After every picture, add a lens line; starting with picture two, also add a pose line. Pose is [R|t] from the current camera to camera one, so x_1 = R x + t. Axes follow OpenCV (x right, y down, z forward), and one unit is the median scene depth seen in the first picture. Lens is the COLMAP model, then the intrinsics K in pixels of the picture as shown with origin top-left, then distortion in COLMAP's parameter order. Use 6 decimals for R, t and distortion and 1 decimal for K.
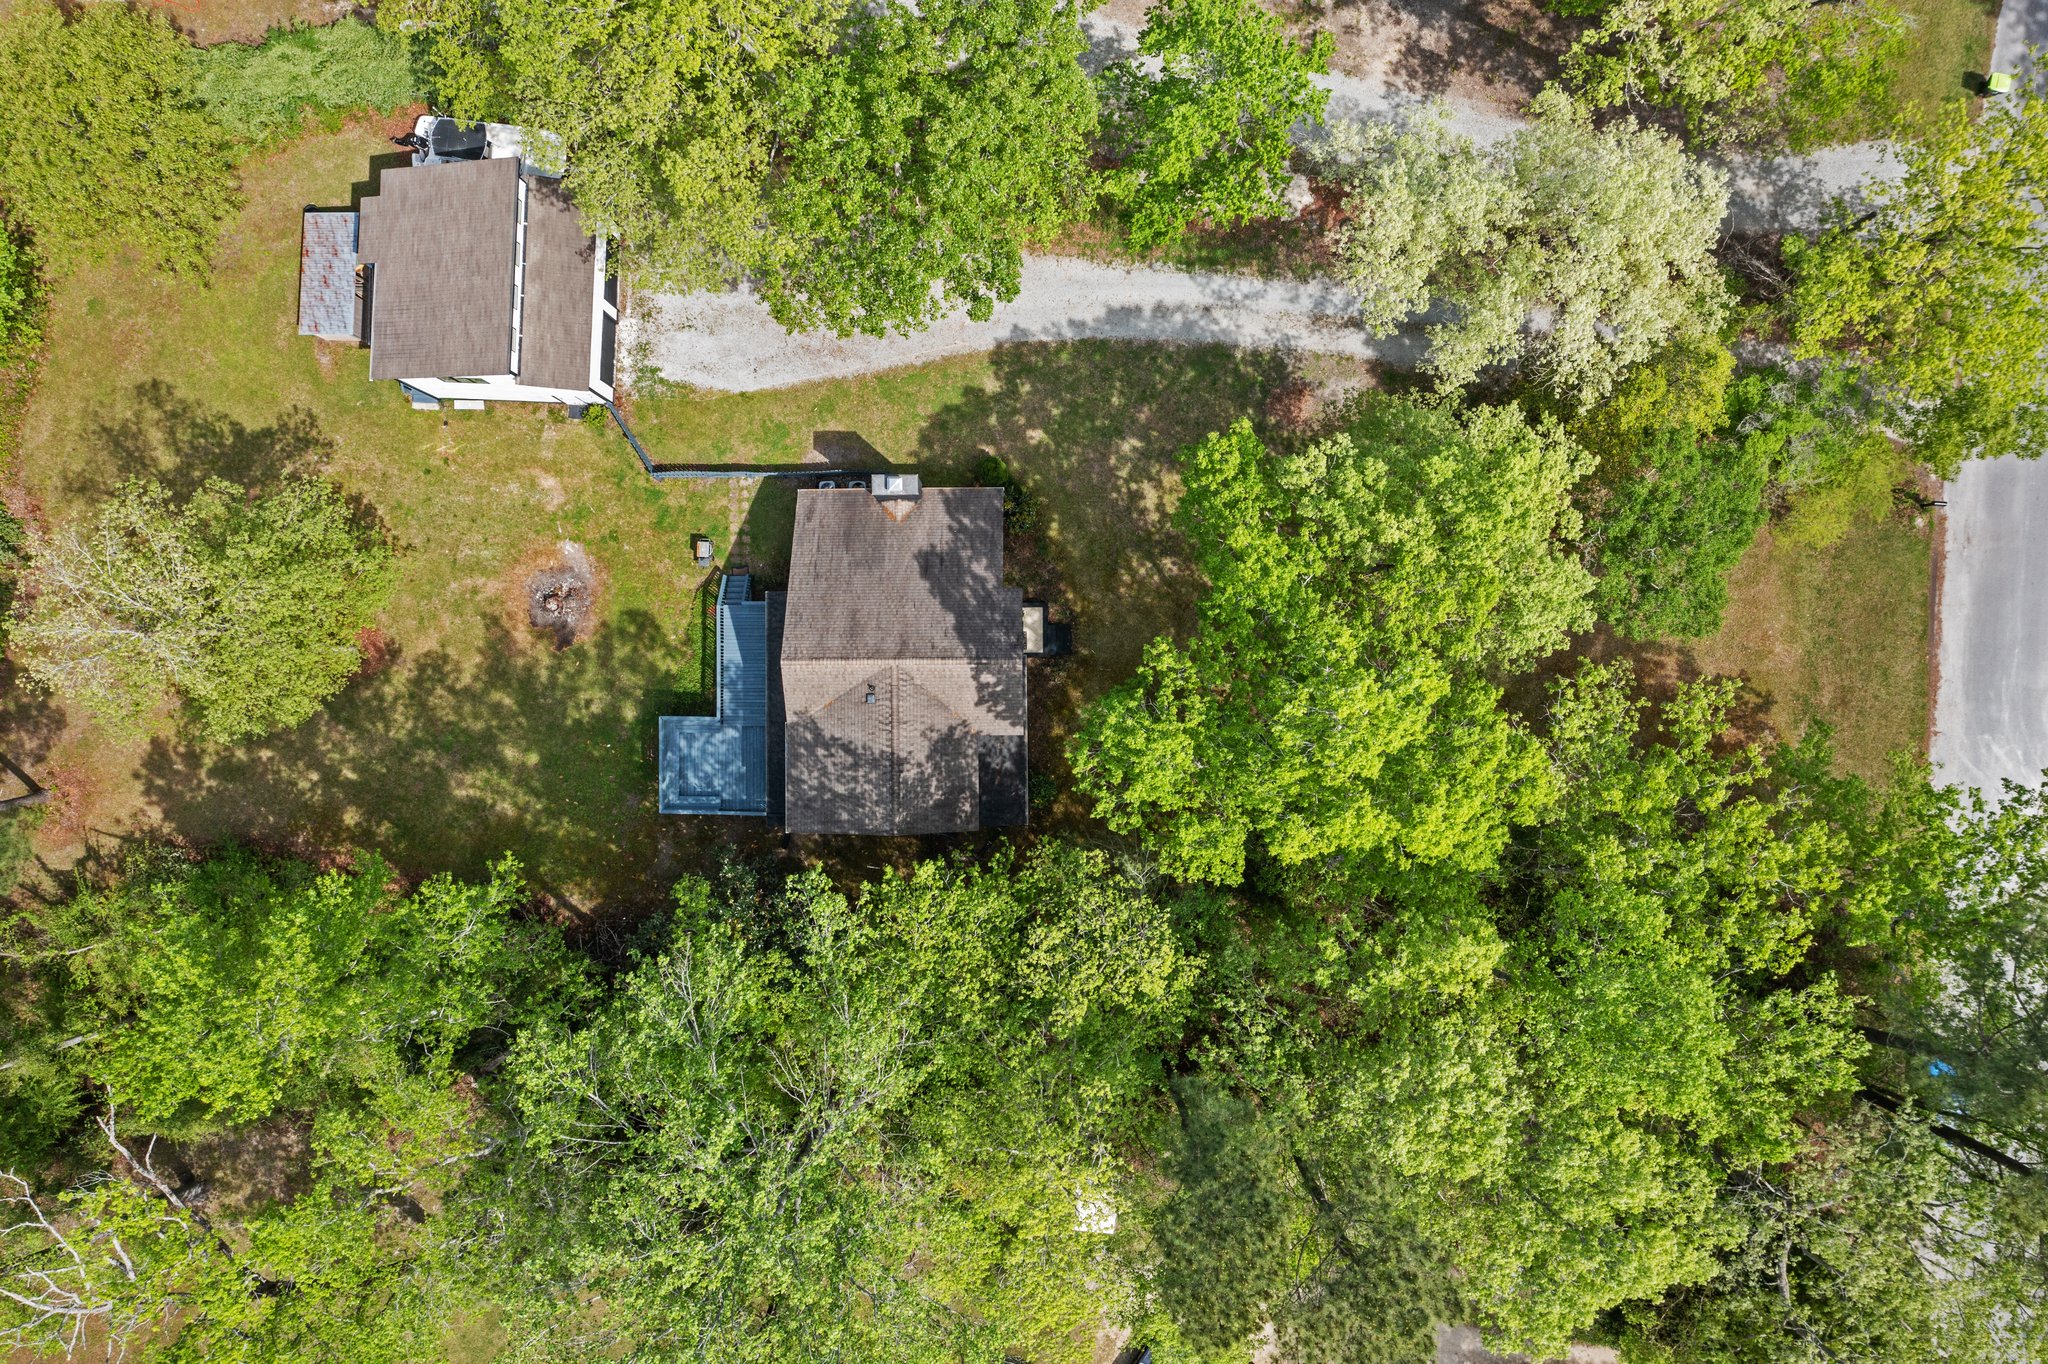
lens RADIAL K [[1577.4, 0, 1022.8], [0, 1577.4, 673.9], [0, 0, 1]] dist [0.006512, 0.002025]
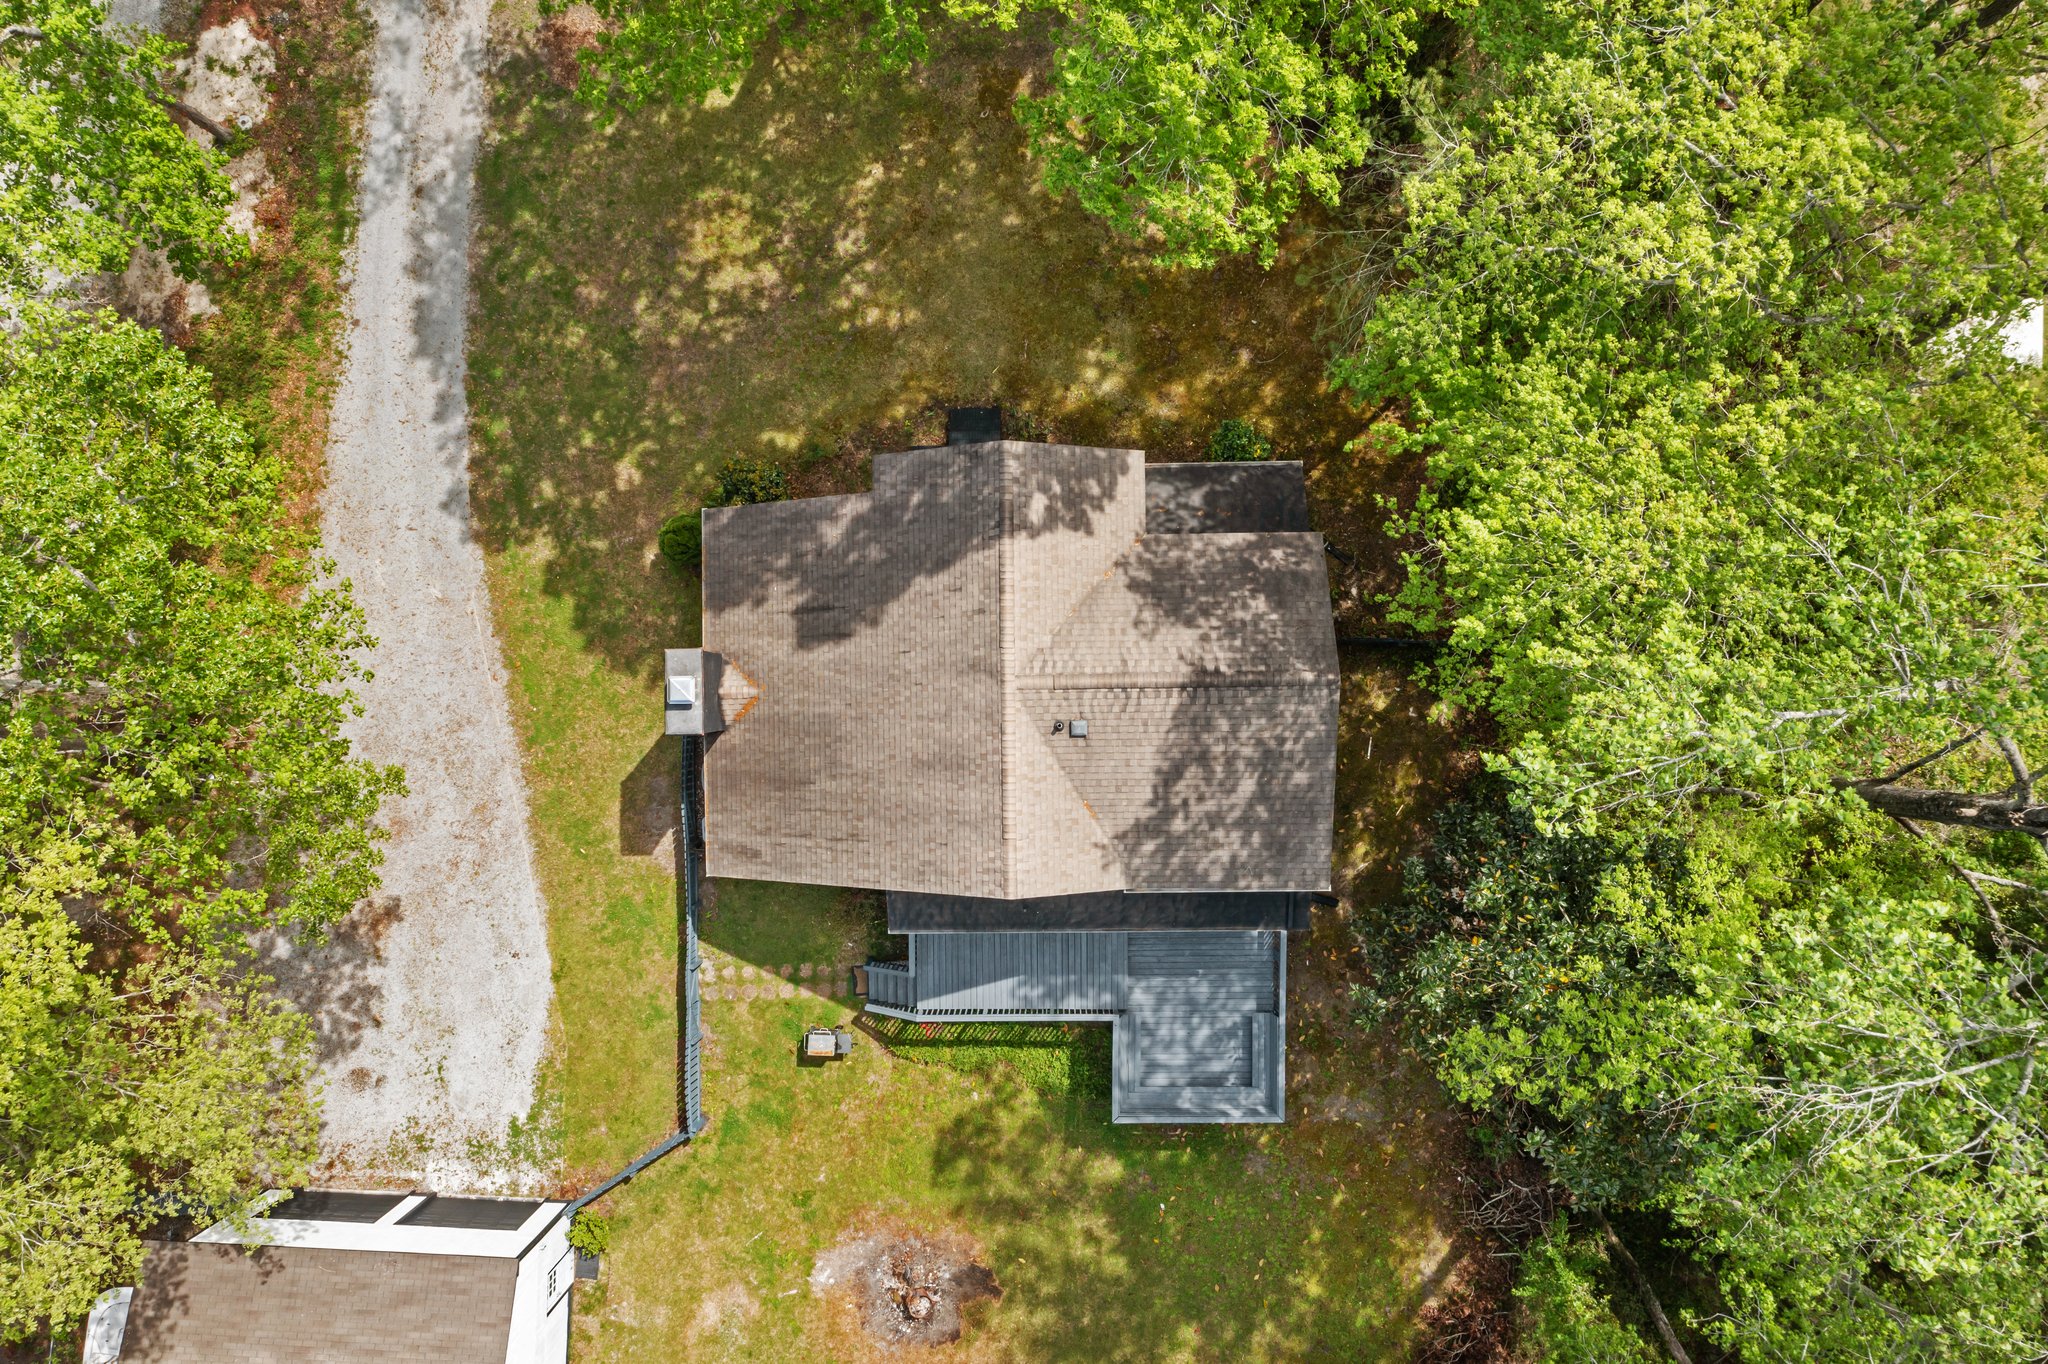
lens RADIAL K [[1577.4, 0, 1032.7], [0, 1577.4, 682.3], [0, 0, 1]] dist [0.006512, 0.002025]
pose [[-0.005316, -0.999775, 0.020536, -0.082164], [0.999858, -0.005643, -0.015909, 0.007751], [0.016021, 0.020449, 0.999663, 0.420657]]
